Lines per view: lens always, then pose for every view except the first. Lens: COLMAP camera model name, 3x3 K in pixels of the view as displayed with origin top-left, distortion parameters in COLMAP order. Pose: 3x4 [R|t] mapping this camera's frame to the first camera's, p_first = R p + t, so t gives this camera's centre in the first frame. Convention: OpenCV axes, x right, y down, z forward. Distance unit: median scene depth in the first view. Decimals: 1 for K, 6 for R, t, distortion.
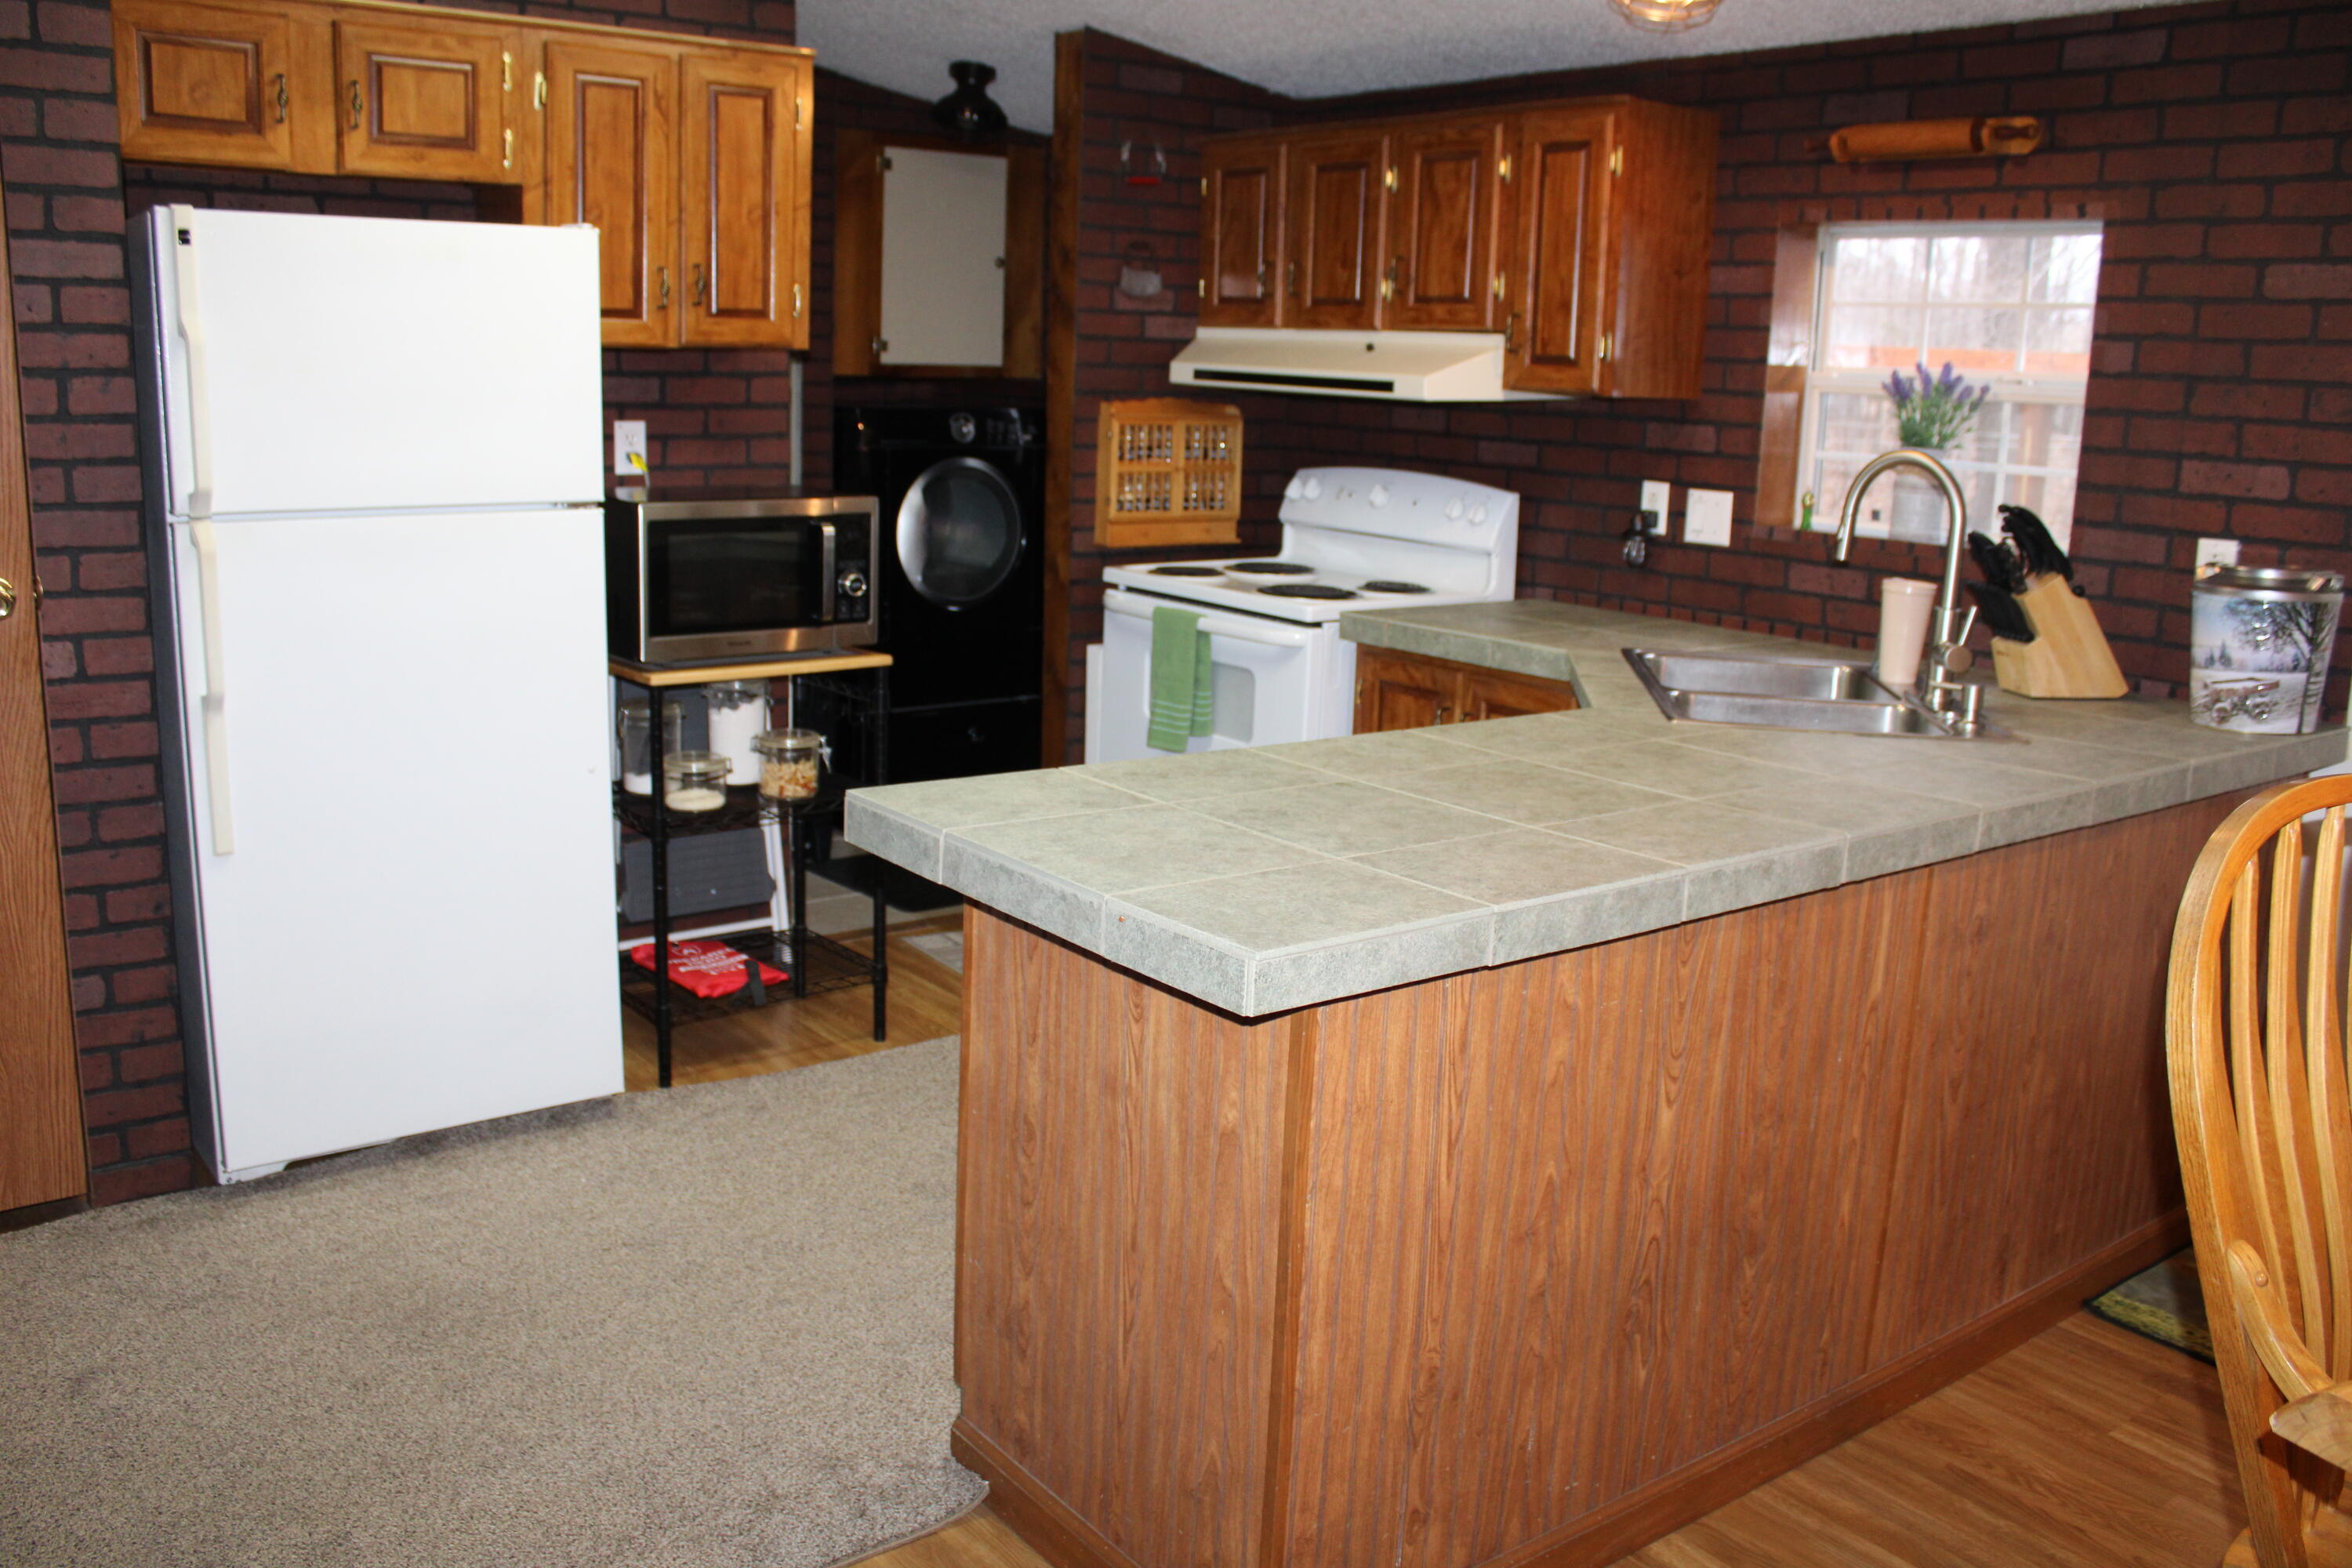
lens RADIAL K [[1954.5, 0, 1184.0], [0, 1954.5, 777.1], [0, 0, 1]] dist [-0.163584, 0.139257]
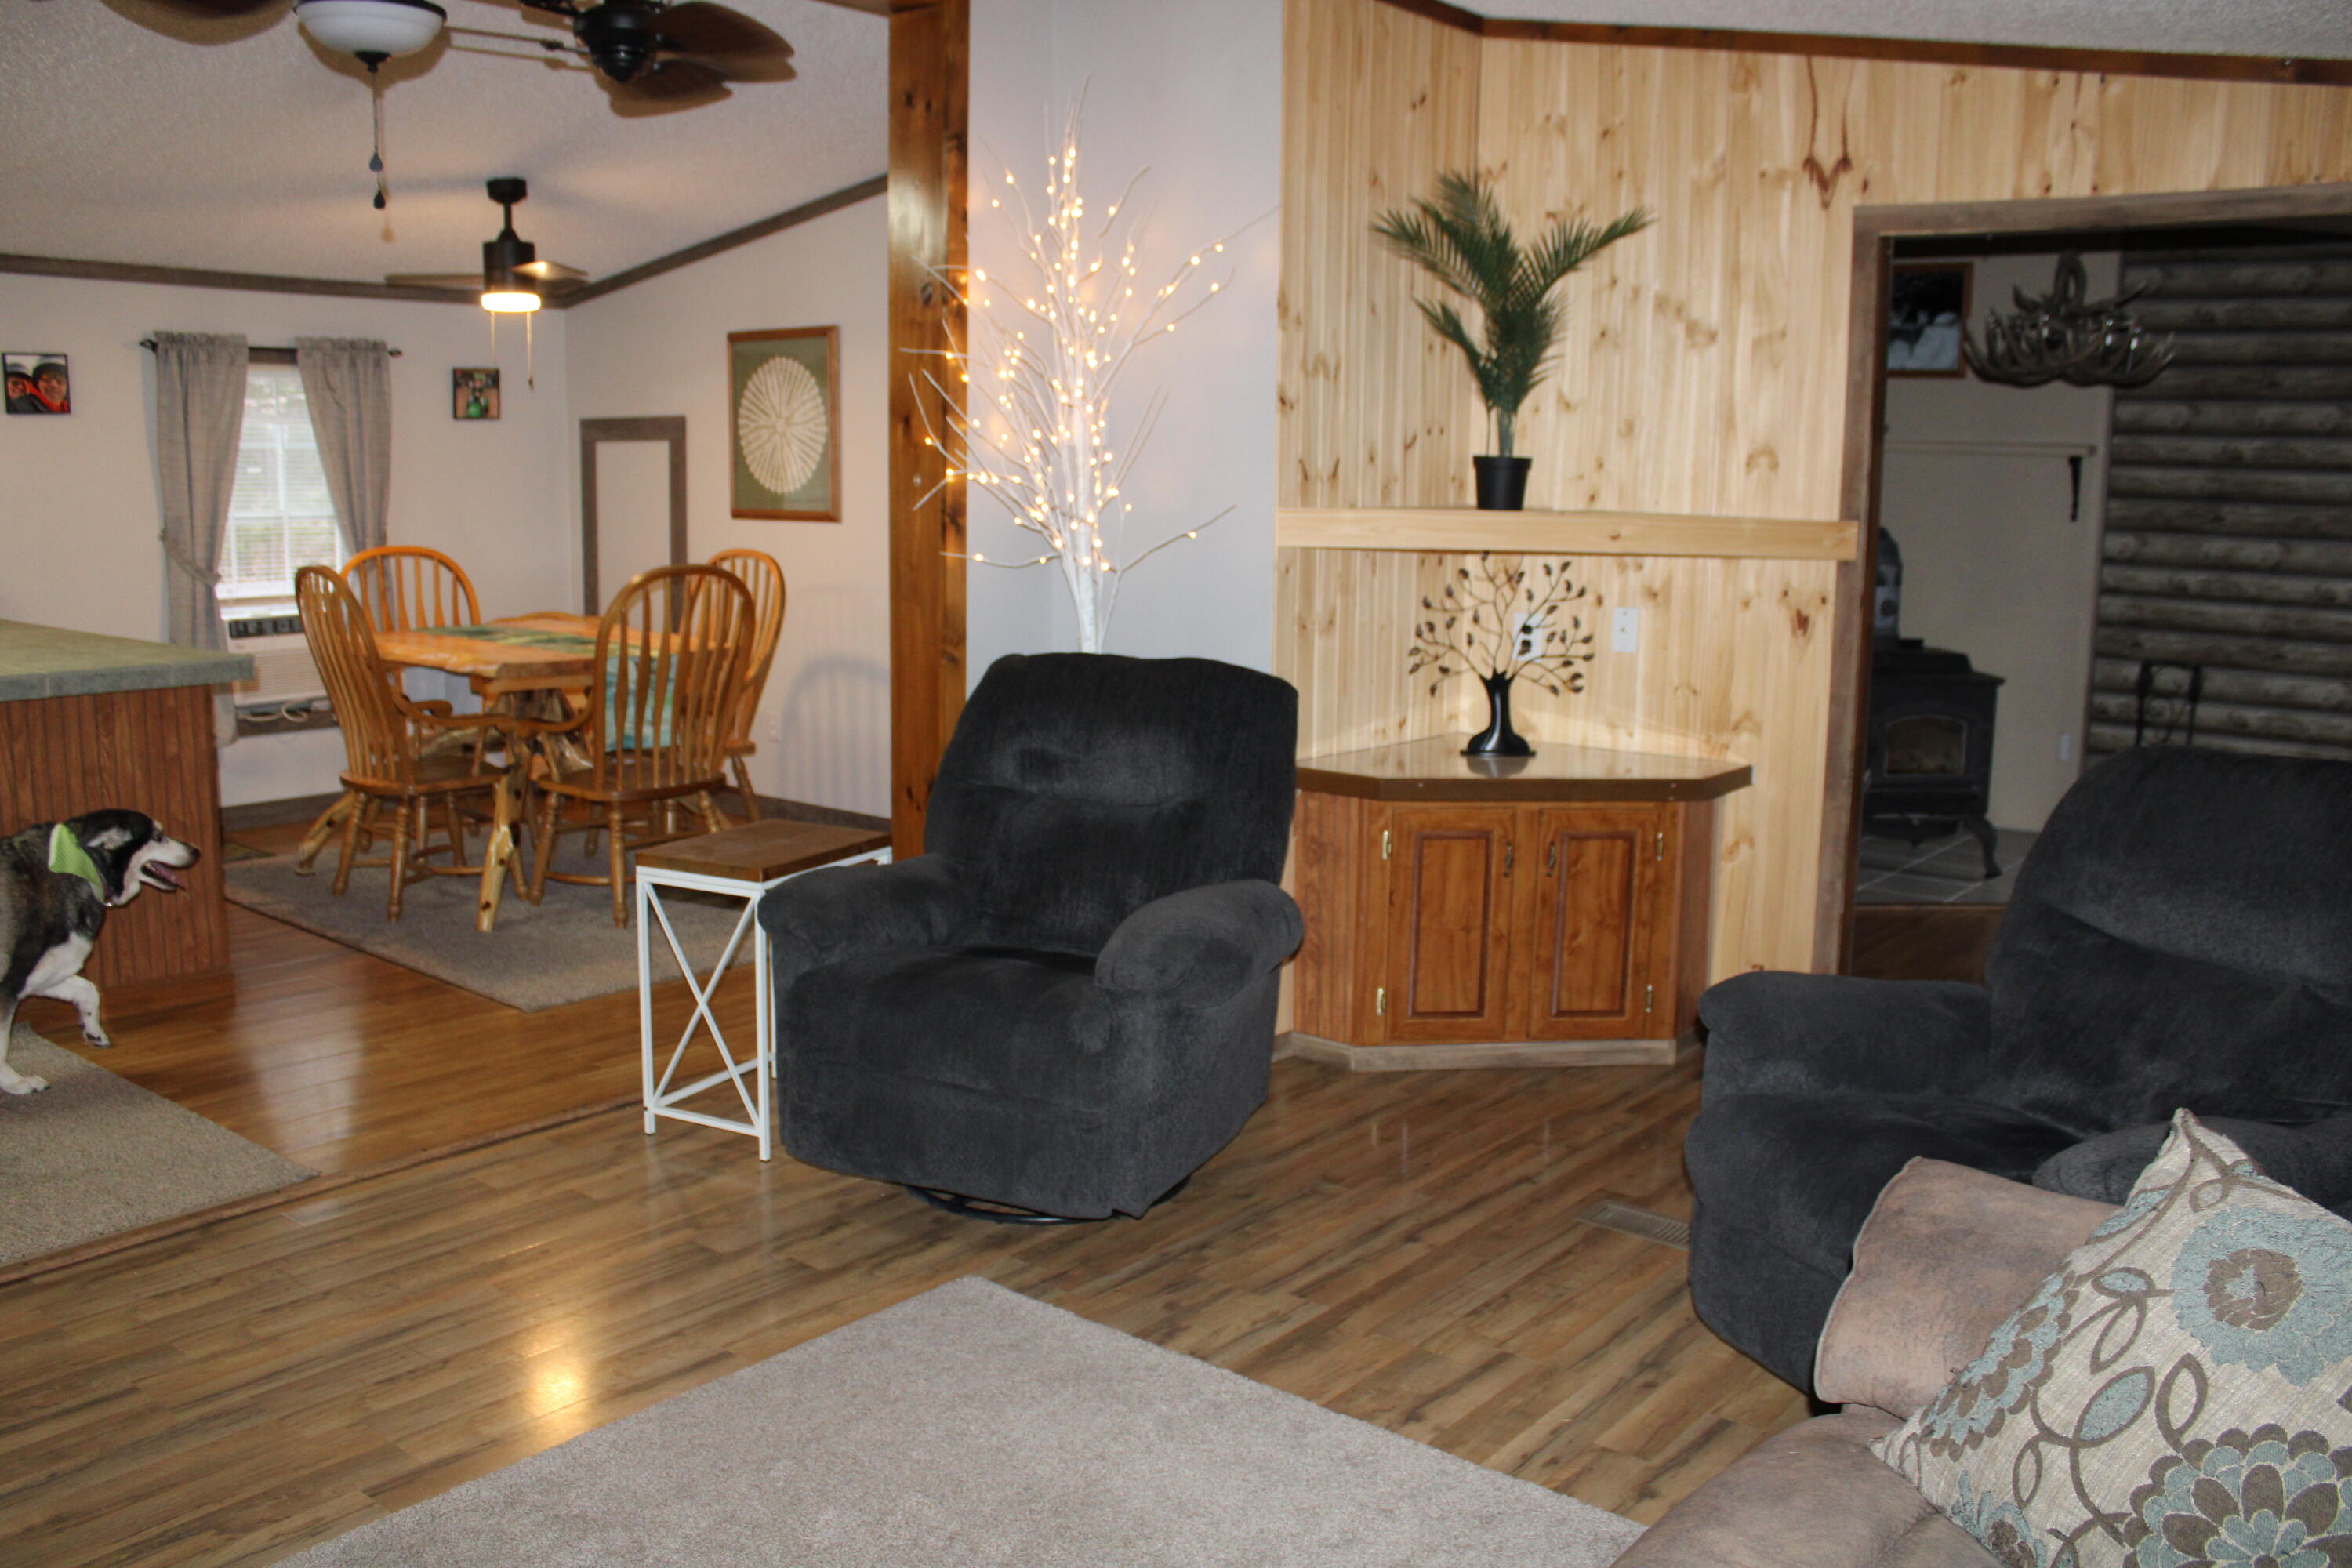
lens RADIAL K [[1954.5, 0, 1186.5], [0, 1954.5, 793.7], [0, 0, 1]] dist [-0.163584, 0.139257]
pose [[-0.225977, -0.201676, 0.953027, -1.410175], [0.184530, 0.951758, 0.245162, -0.070786], [-0.956495, 0.231263, -0.177860, 0.092190]]
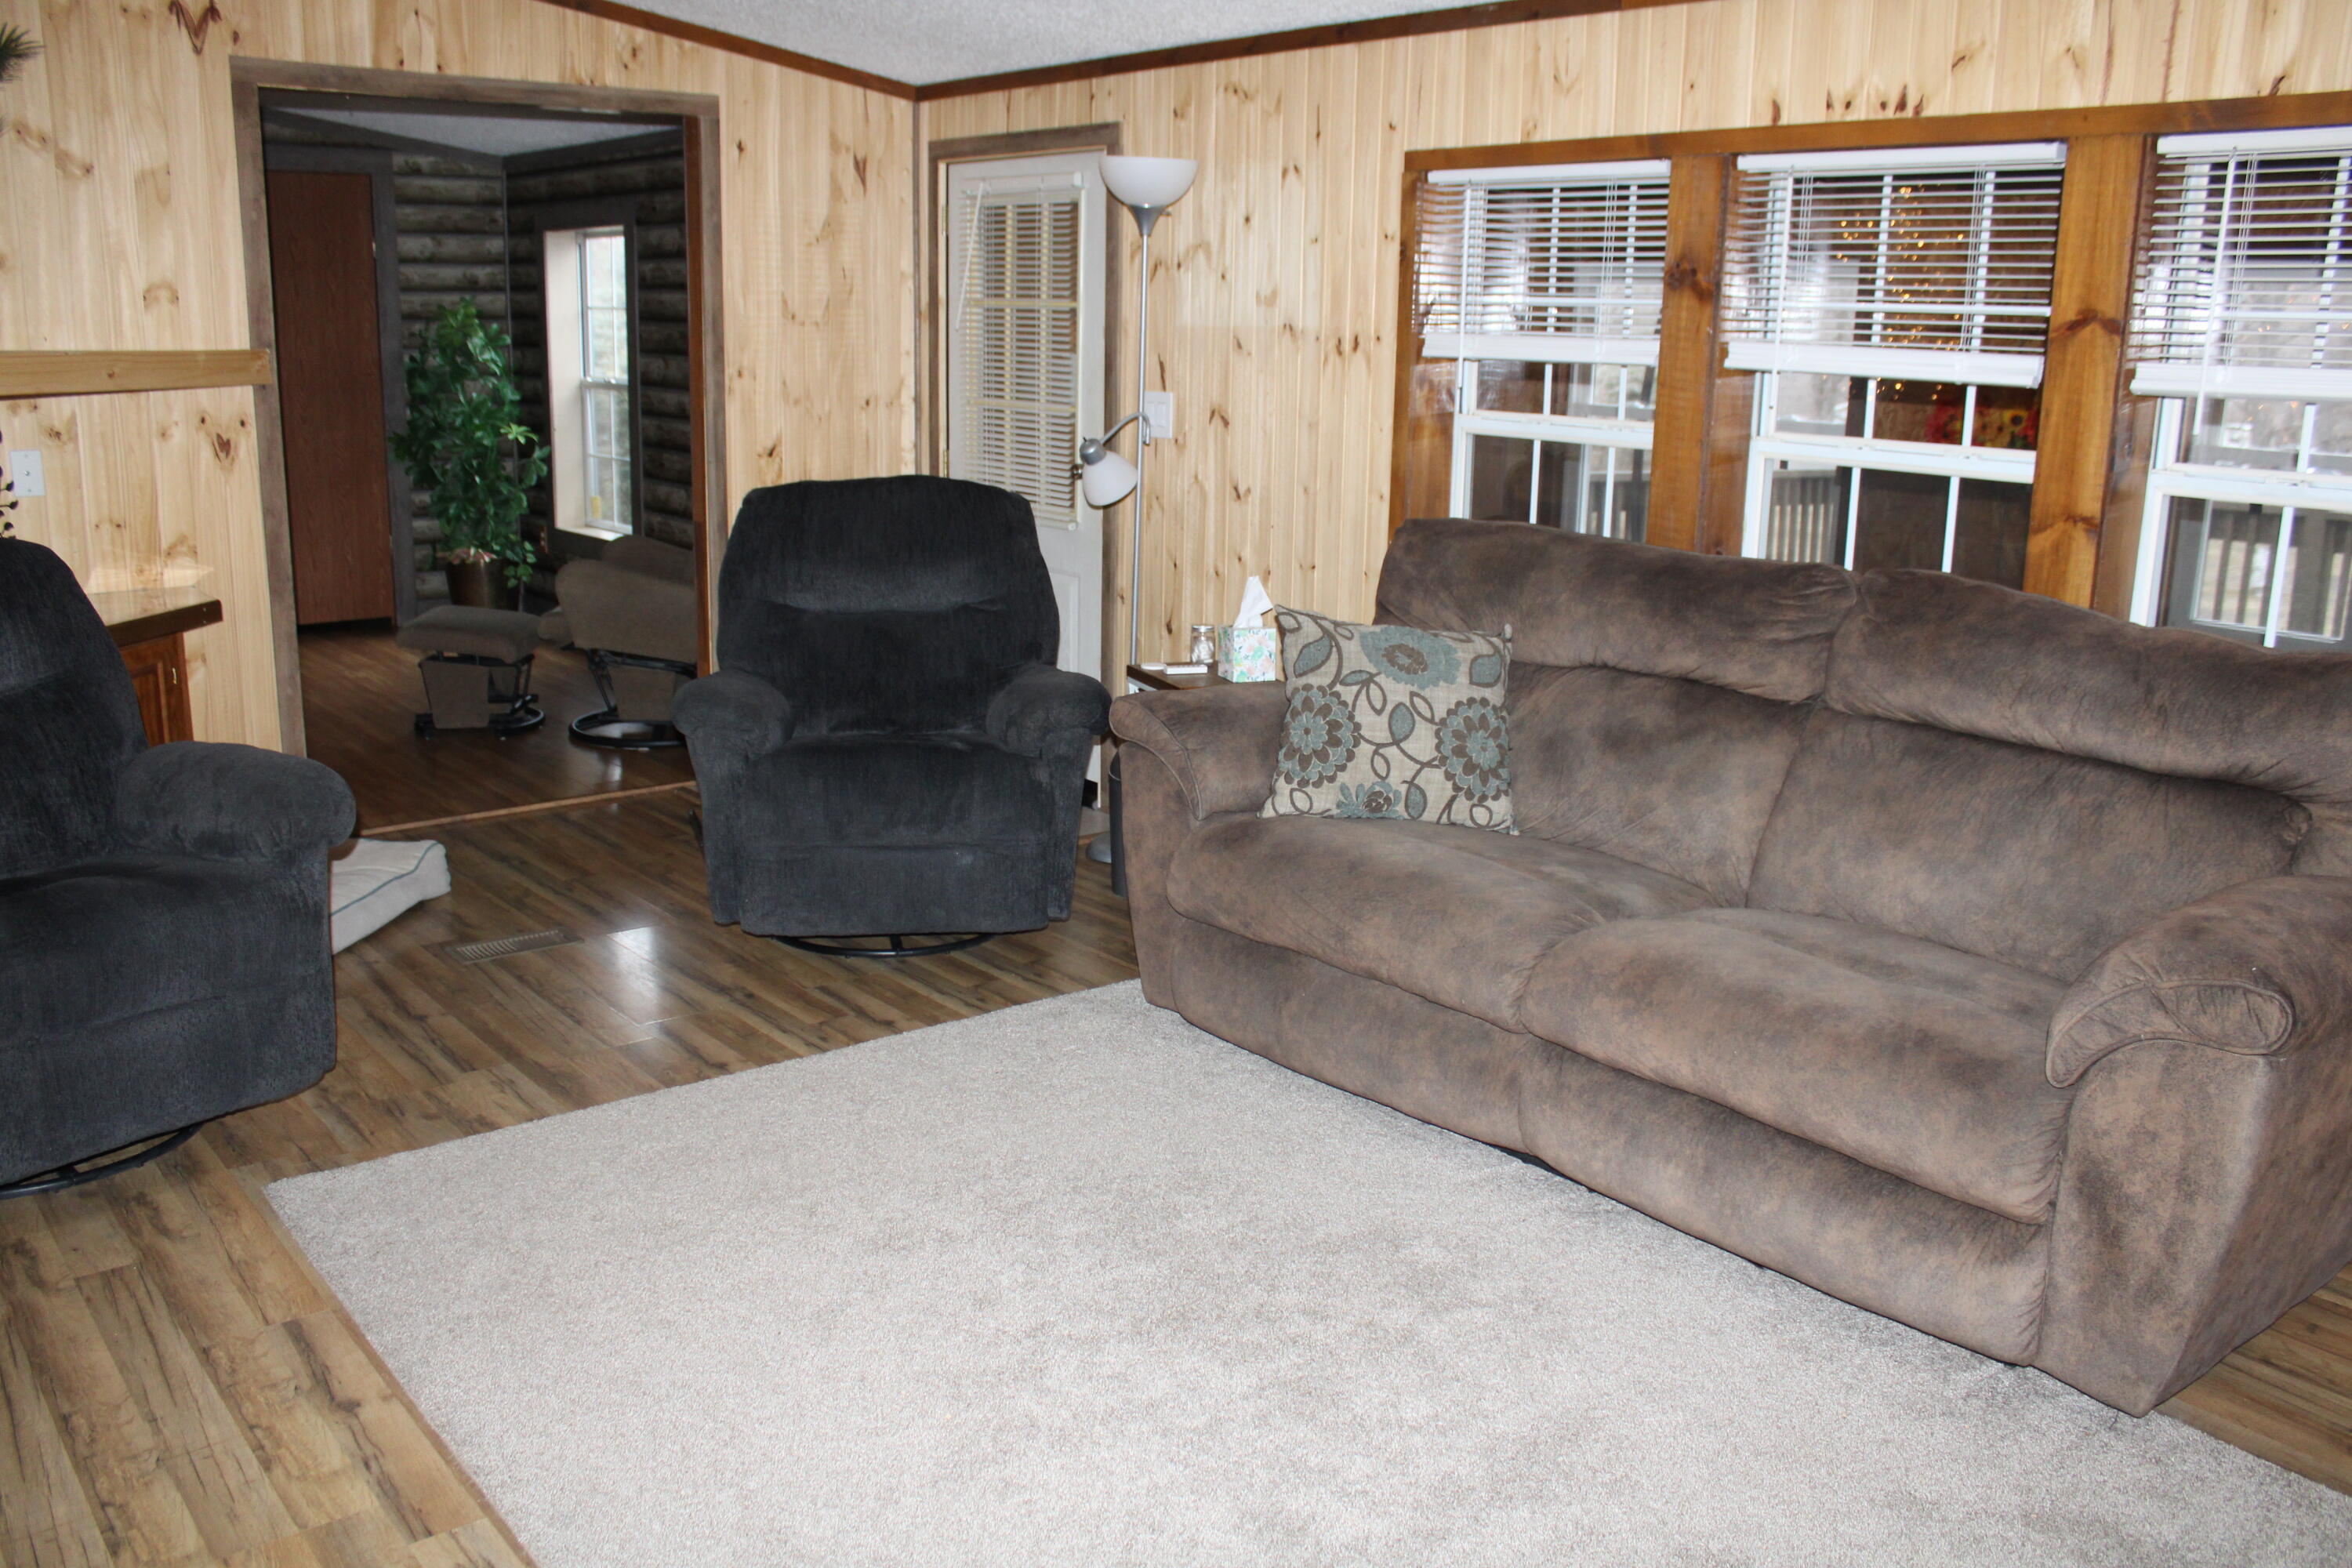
lens RADIAL K [[1954.5, 0, 1186.2], [0, 1954.5, 784.4], [0, 0, 1]] dist [-0.163584, 0.139257]
pose [[-0.998365, -0.042628, -0.038080, -0.922811], [-0.054909, 0.900344, 0.431700, -0.190594], [0.015883, 0.433085, -0.901213, 0.767003]]
